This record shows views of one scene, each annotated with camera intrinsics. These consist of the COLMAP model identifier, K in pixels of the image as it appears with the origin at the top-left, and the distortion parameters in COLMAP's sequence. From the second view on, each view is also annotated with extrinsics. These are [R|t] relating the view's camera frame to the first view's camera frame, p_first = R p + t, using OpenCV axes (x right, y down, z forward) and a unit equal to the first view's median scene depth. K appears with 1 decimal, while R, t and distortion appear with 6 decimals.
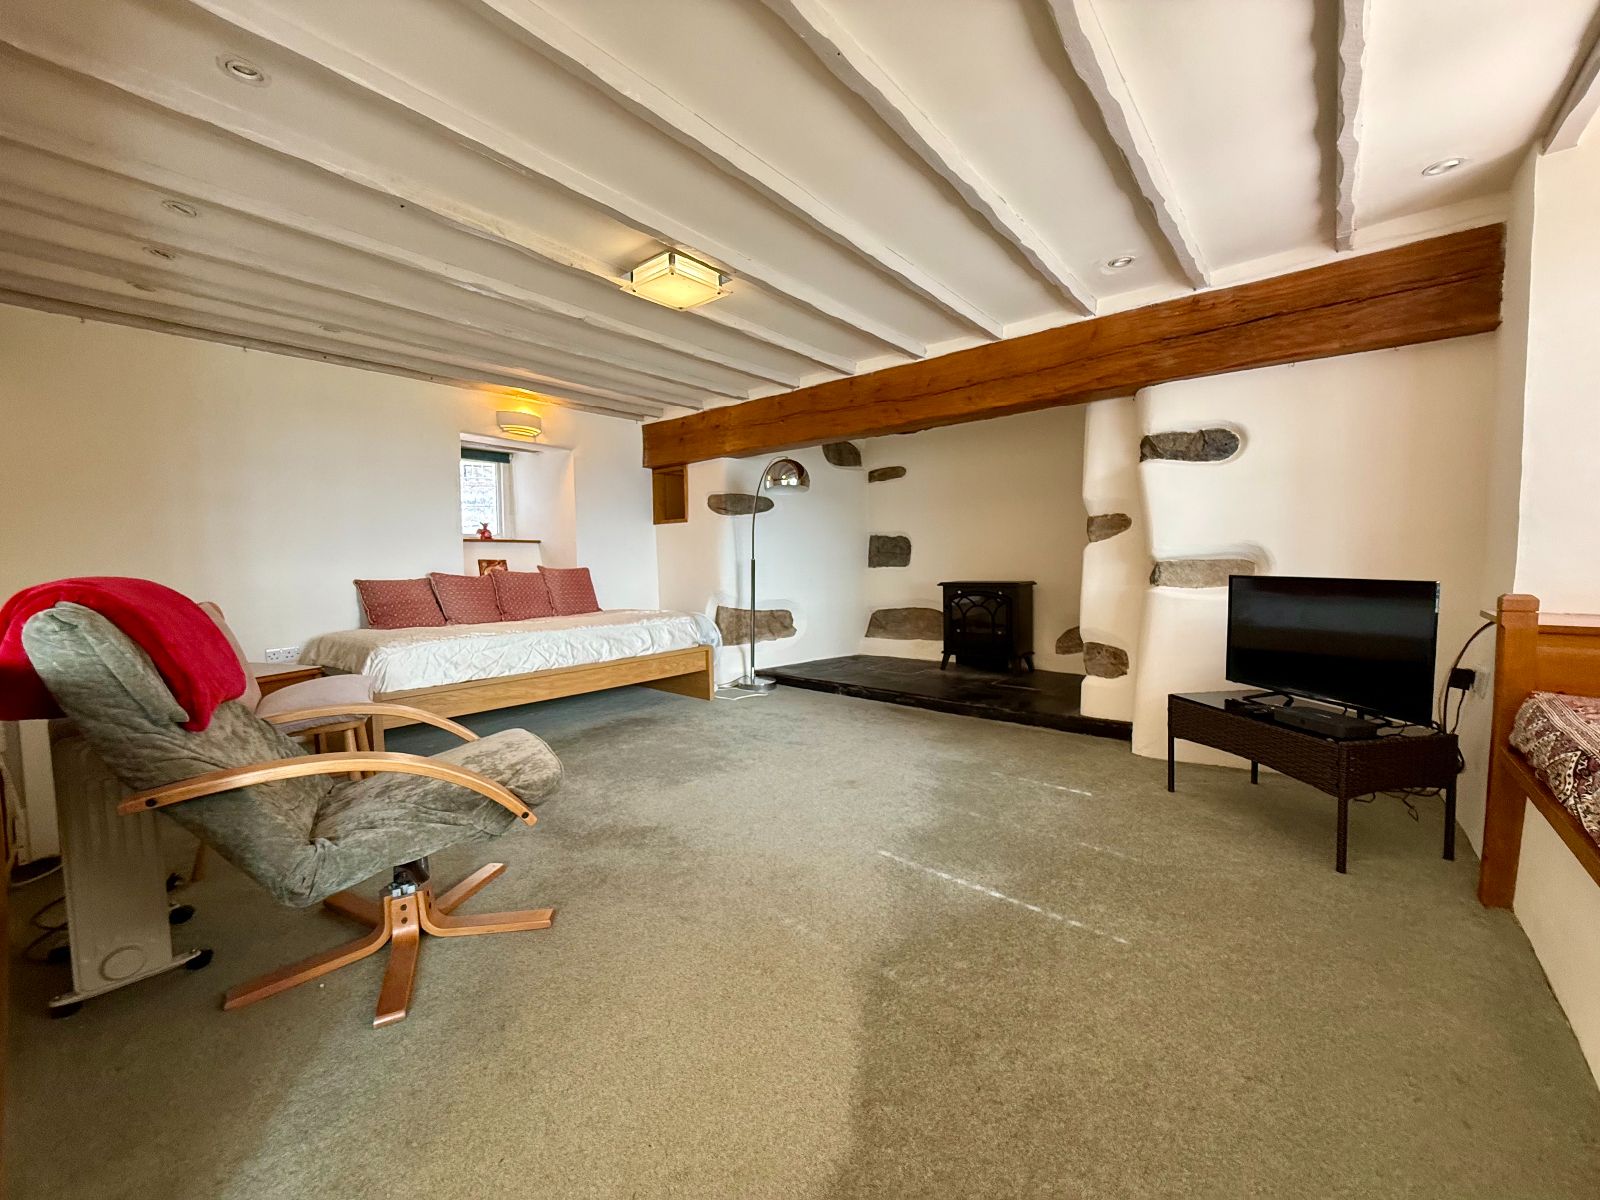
lens RADIAL K [[638.8, 0, 804.1], [0, 638.8, 600.9], [0, 0, 1]] dist [0.000298, 0.001402]
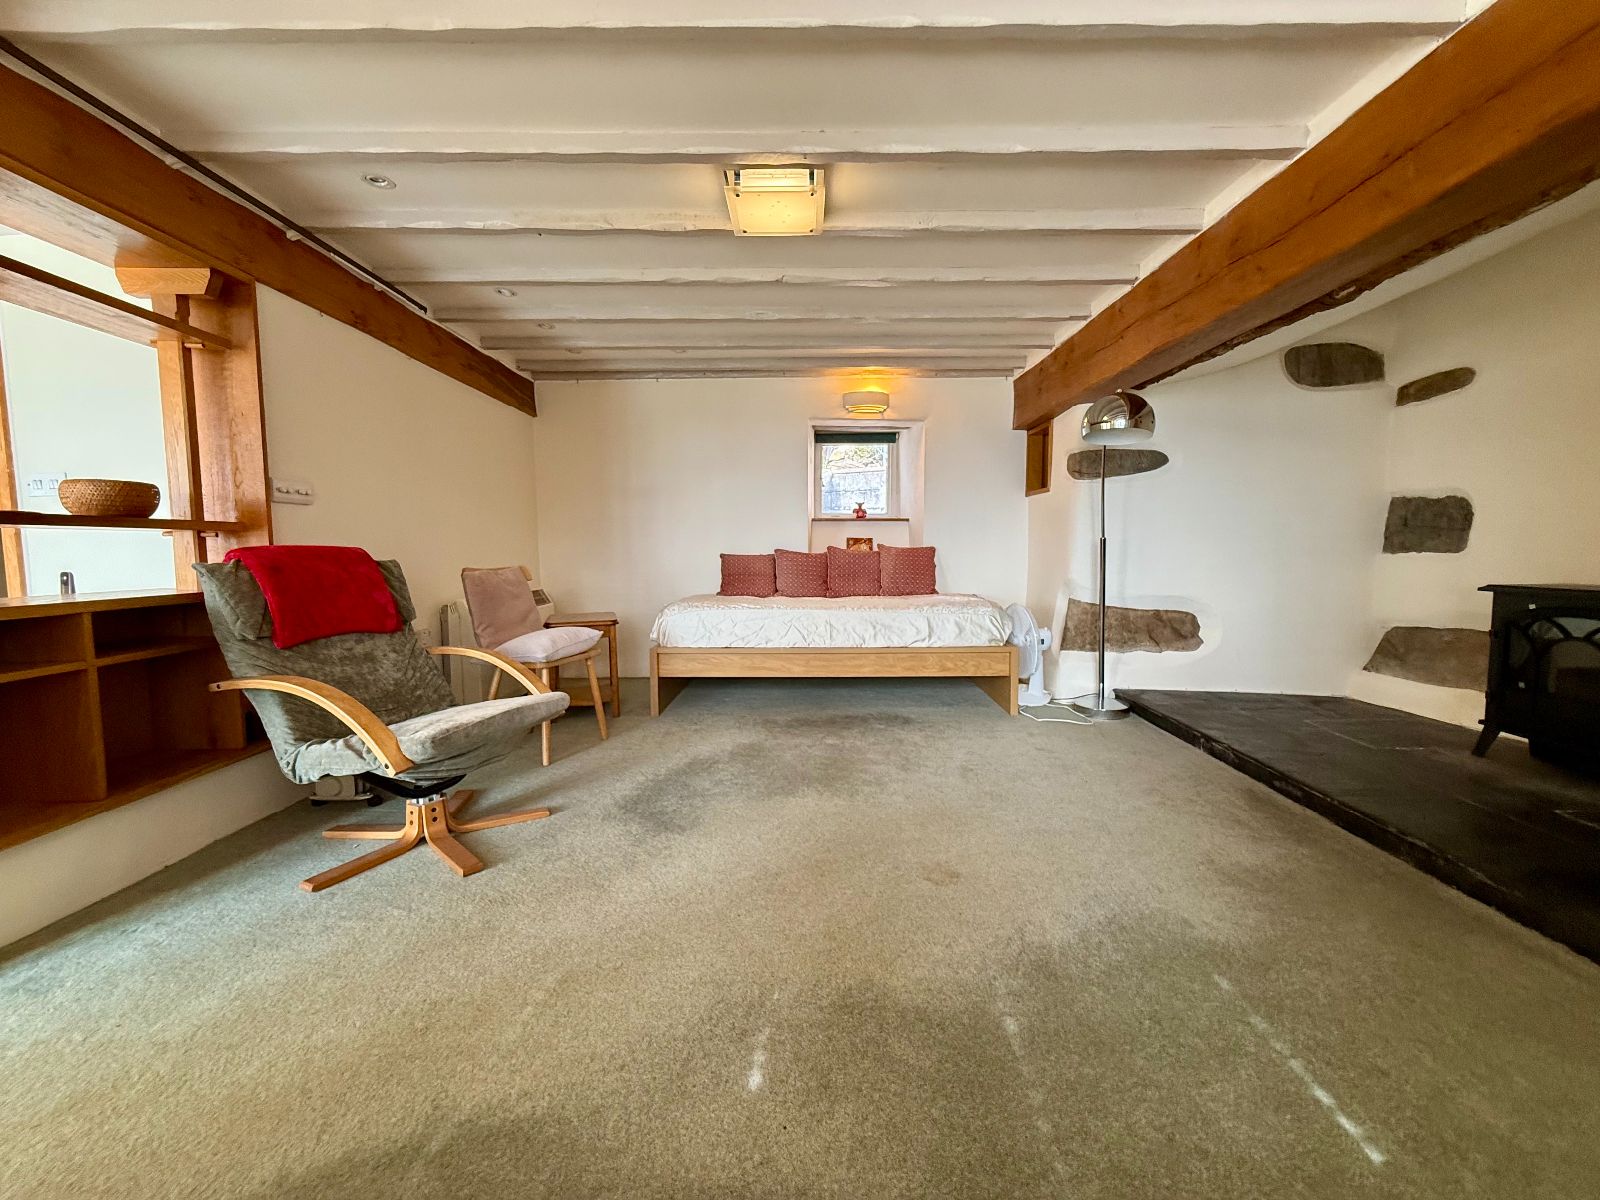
lens RADIAL K [[638.8, 0, 807.3], [0, 638.8, 600.7], [0, 0, 1]] dist [0.000298, 0.001402]
pose [[0.634940, 0.077686, -0.768646, 0.307702], [-0.053682, 0.996963, 0.056417, -0.018693], [0.770694, 0.005441, 0.637182, 0.306809]]
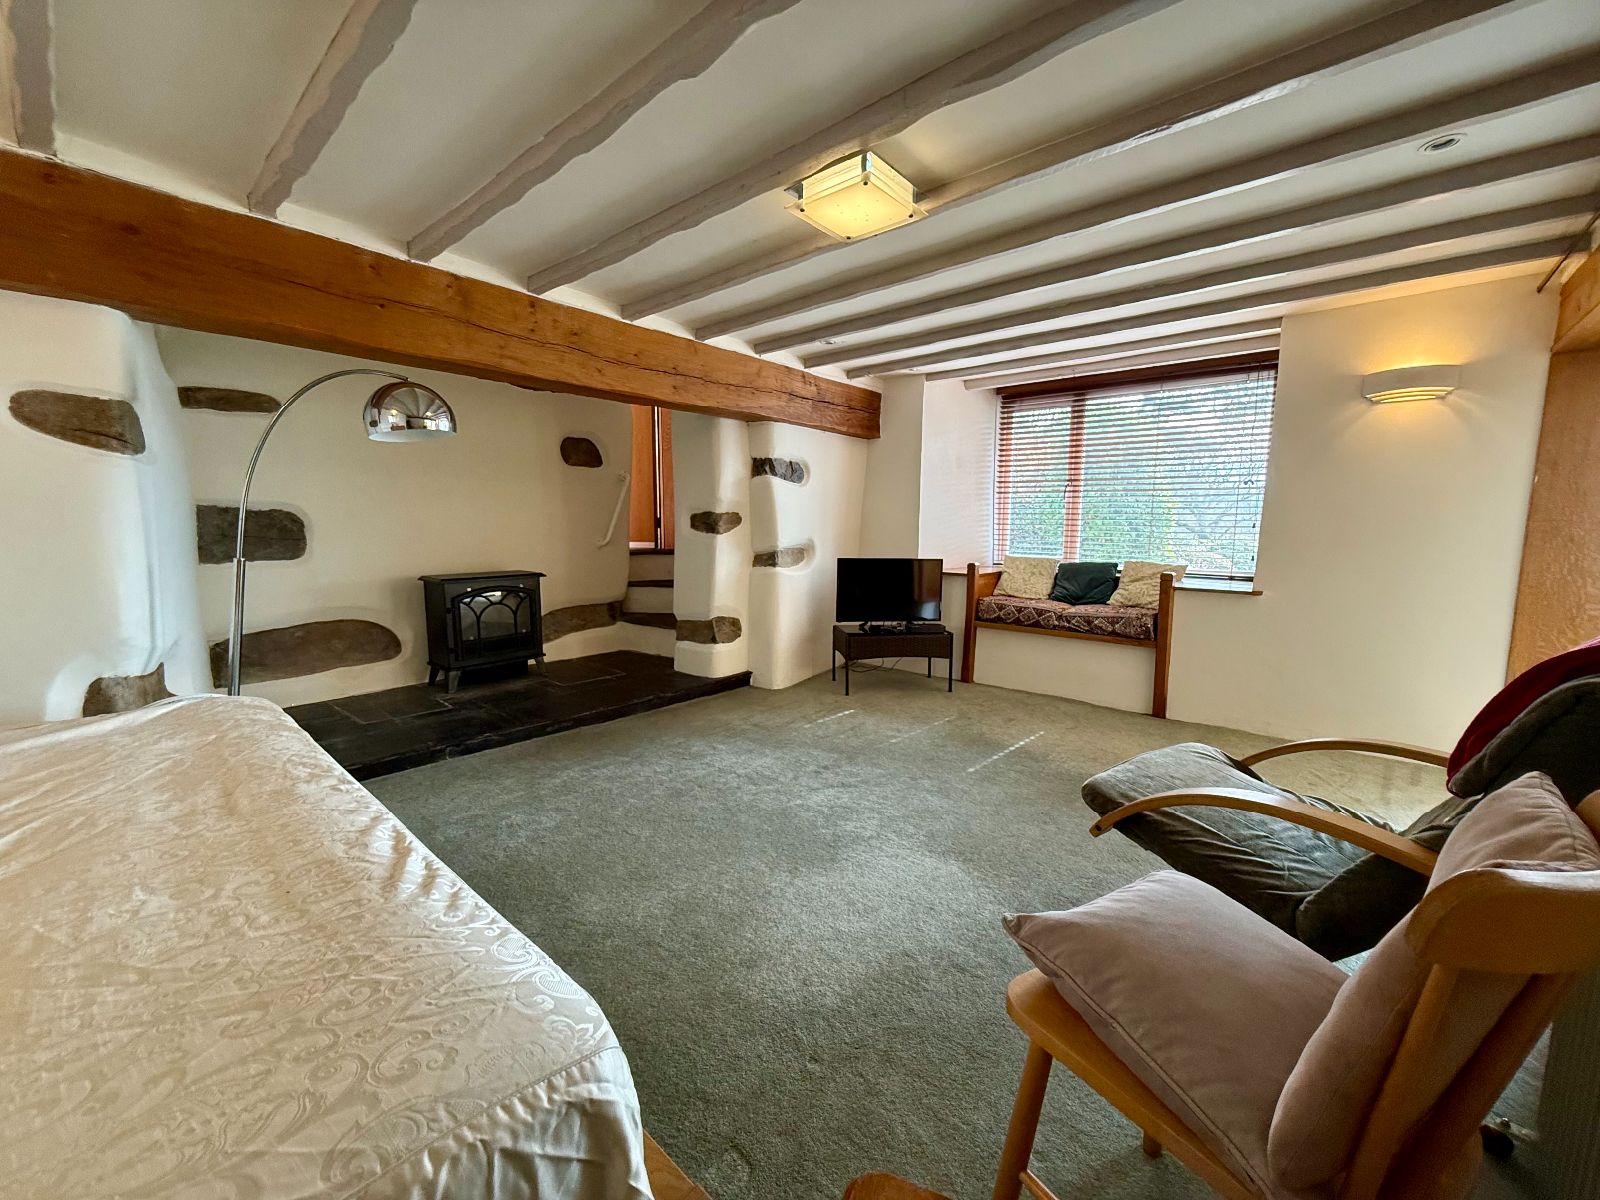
lens RADIAL K [[638.8, 0, 800.8], [0, 638.8, 597.6], [0, 0, 1]] dist [0.000298, 0.001402]
pose [[0.029602, -0.099450, 0.994602, -0.610538], [0.059039, 0.993475, 0.097580, -0.065574], [-0.997817, 0.055832, 0.035281, 0.649923]]
